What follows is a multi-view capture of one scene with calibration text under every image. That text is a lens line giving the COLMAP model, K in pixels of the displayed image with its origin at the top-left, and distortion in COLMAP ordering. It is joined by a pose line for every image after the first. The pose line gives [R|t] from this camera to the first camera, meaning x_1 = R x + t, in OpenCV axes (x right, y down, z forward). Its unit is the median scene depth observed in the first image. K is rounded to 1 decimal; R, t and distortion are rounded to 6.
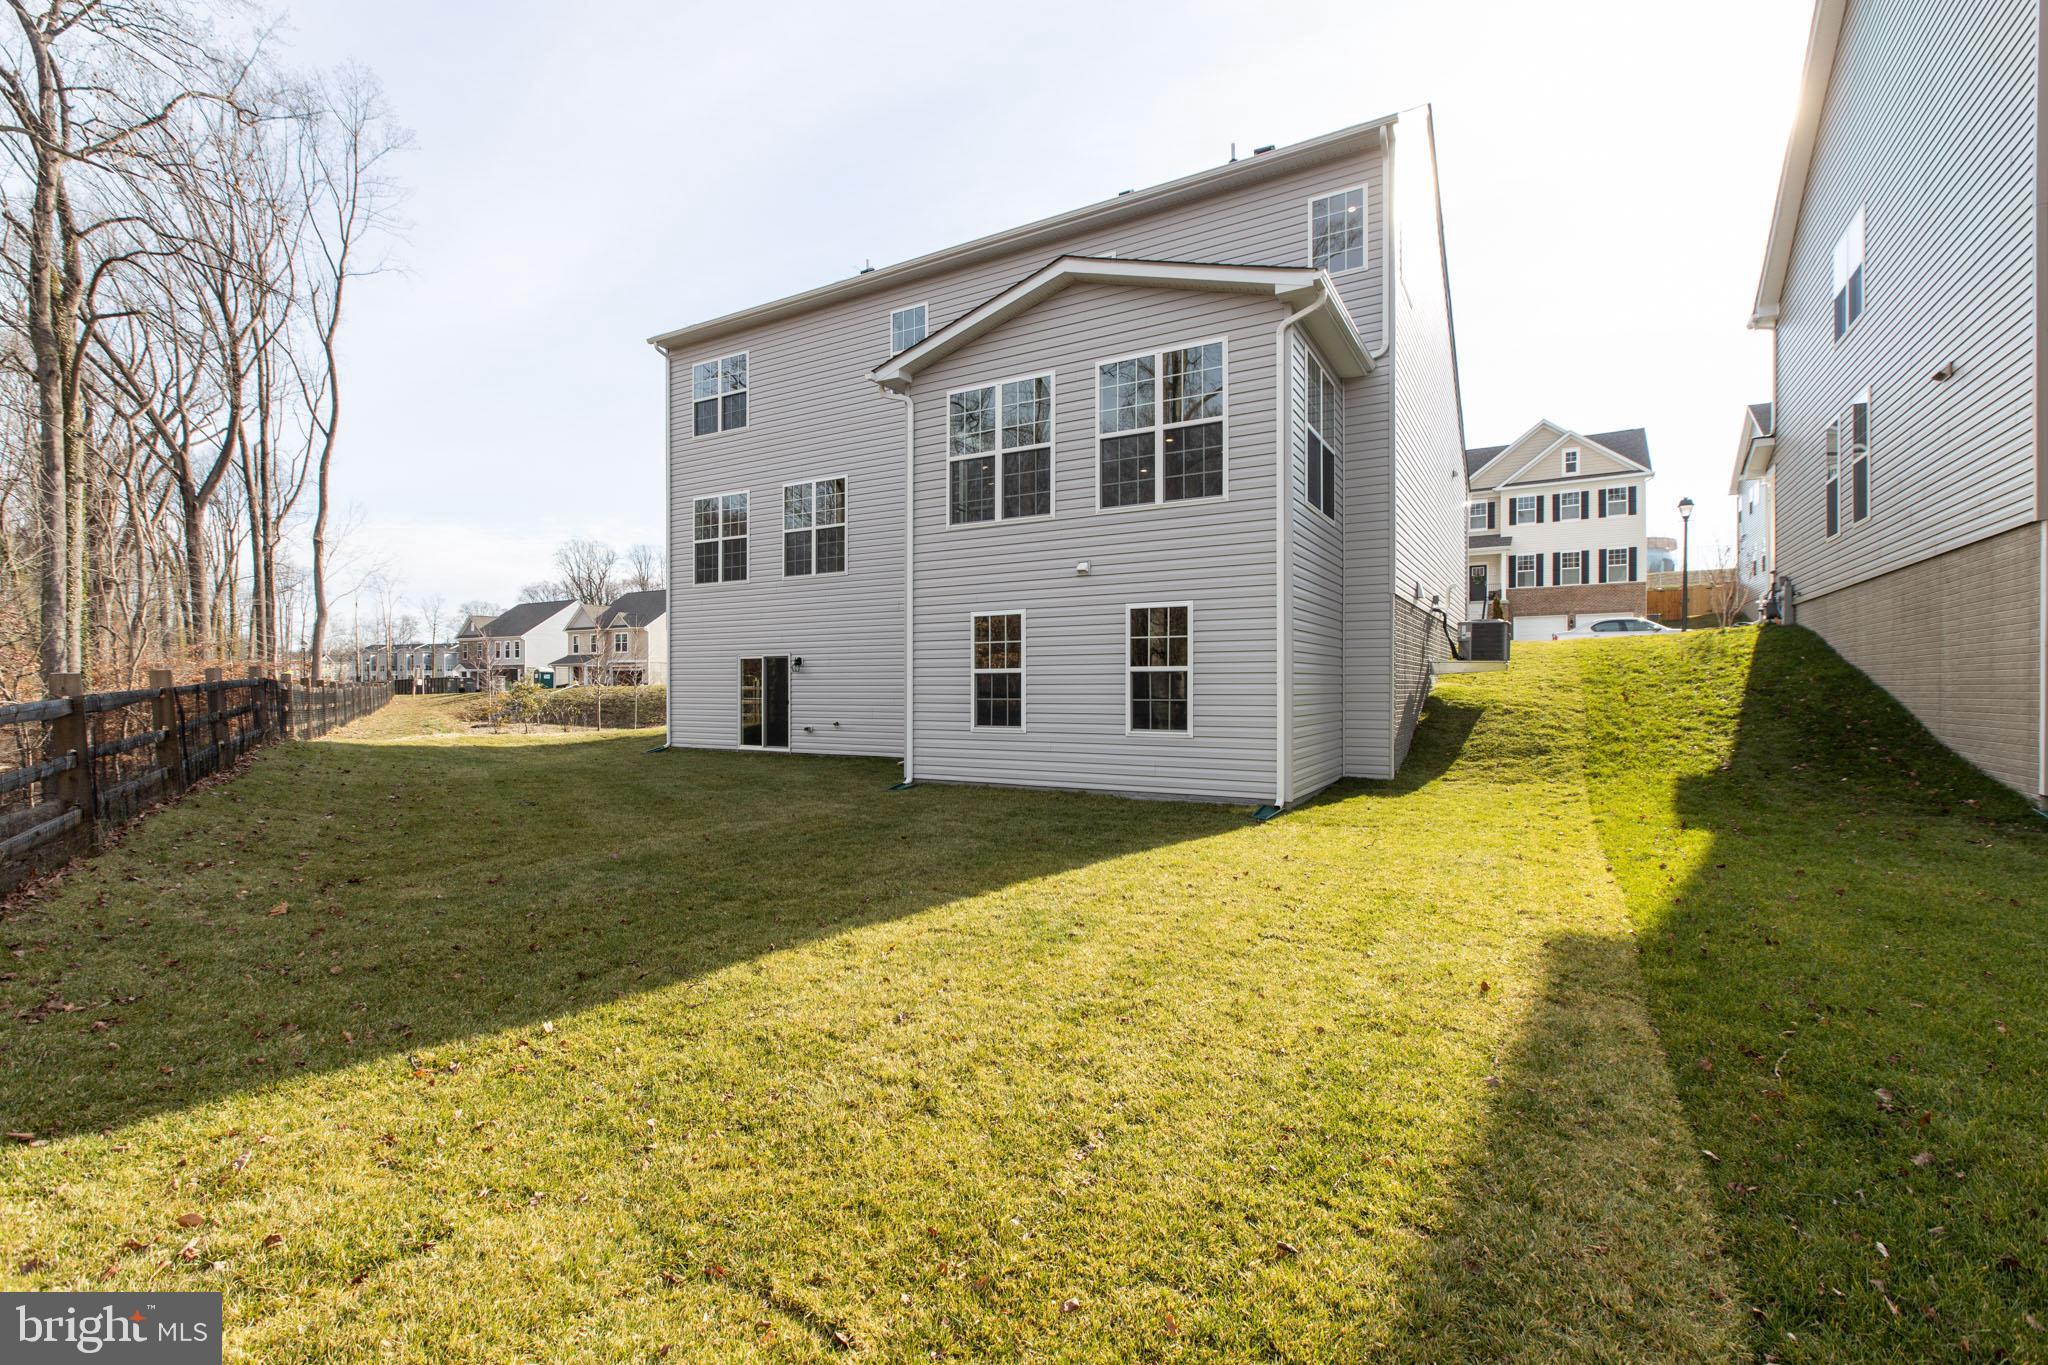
lens RADIAL K [[900.3, 0, 1007.3], [0, 900.3, 691.5], [0, 0, 1]] dist [0.003304, 0.000881]
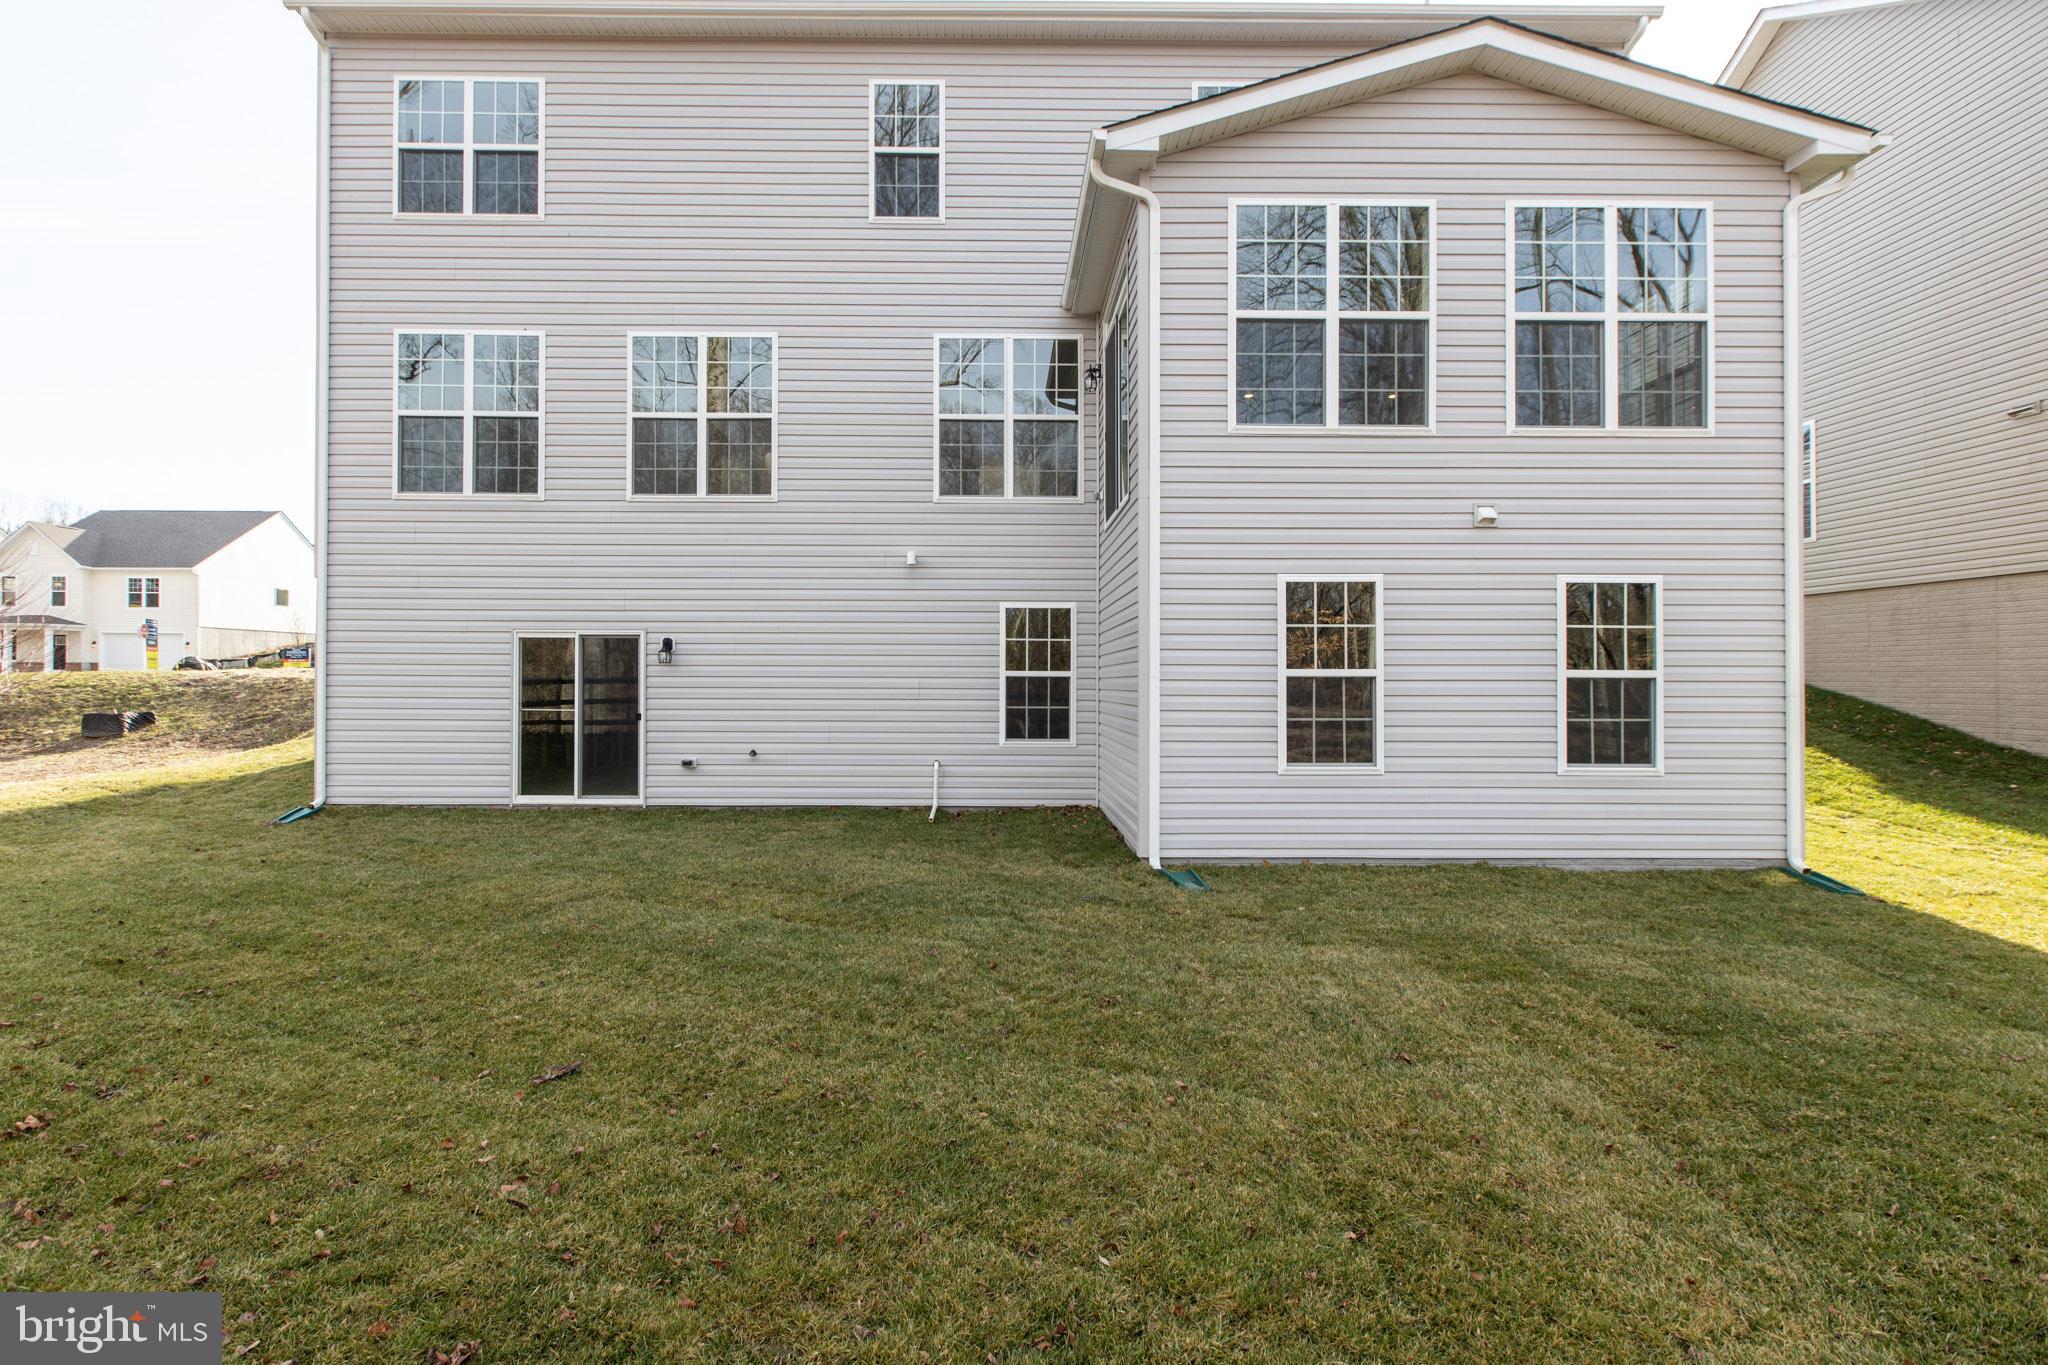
lens RADIAL K [[900.3, 0, 1028.0], [0, 900.3, 687.3], [0, 0, 1]] dist [0.003304, 0.000881]
pose [[0.851107, 0.016864, 0.524721, -0.348728], [-0.010261, 0.999827, -0.015490, -0.000555], [-0.524891, 0.007800, 0.851133, 0.409761]]
